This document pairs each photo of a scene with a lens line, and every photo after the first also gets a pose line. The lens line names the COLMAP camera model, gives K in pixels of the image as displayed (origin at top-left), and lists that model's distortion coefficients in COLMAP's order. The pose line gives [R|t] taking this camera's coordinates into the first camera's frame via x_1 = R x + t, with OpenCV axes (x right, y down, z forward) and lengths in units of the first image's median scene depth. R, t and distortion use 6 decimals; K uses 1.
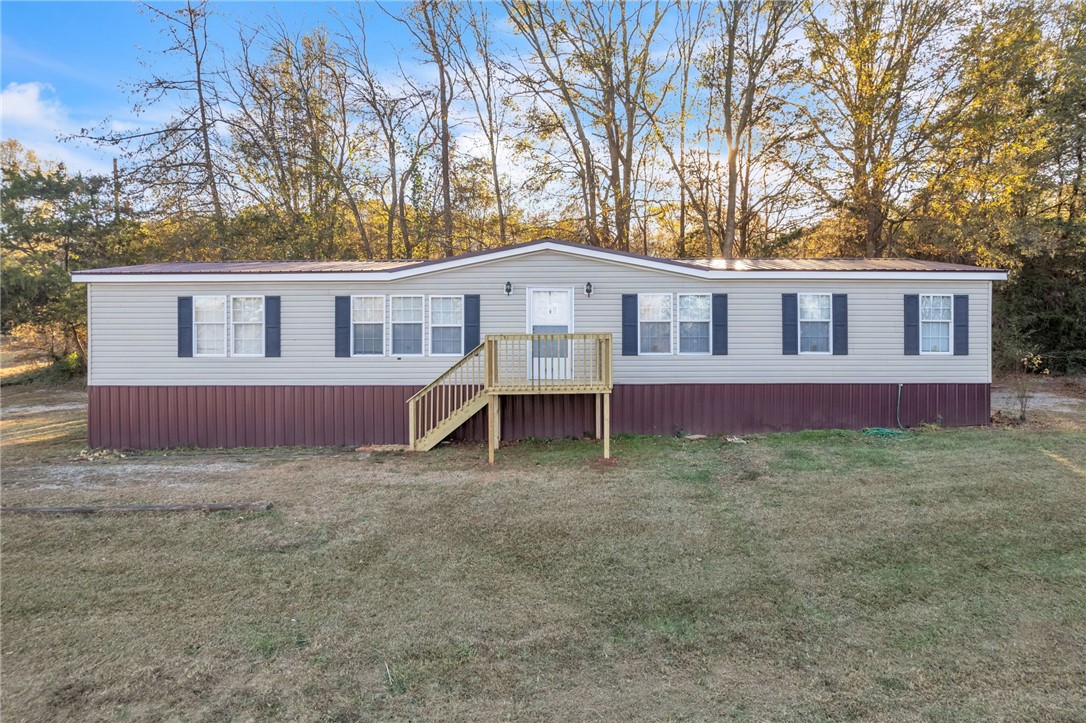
lens RADIAL K [[483.6, 0, 538.9], [0, 483.6, 358.6], [0, 0, 1]] dist [0.012499, 0.000241]
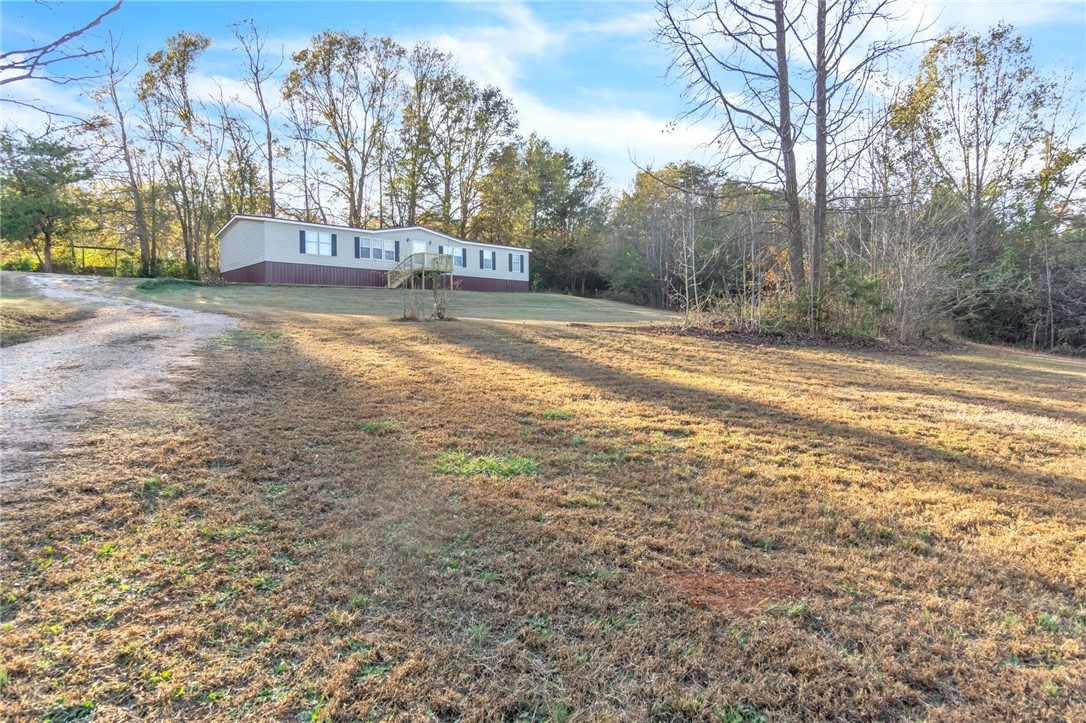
lens RADIAL K [[483.6, 0, 538.9], [0, 483.6, 358.6], [0, 0, 1]] dist [0.012499, 0.000241]
pose [[0.754624, -0.058166, 0.653574, -1.452246], [-0.000034, 0.996060, 0.088685, 0.324608], [-0.656157, -0.066946, 0.751649, -1.867316]]
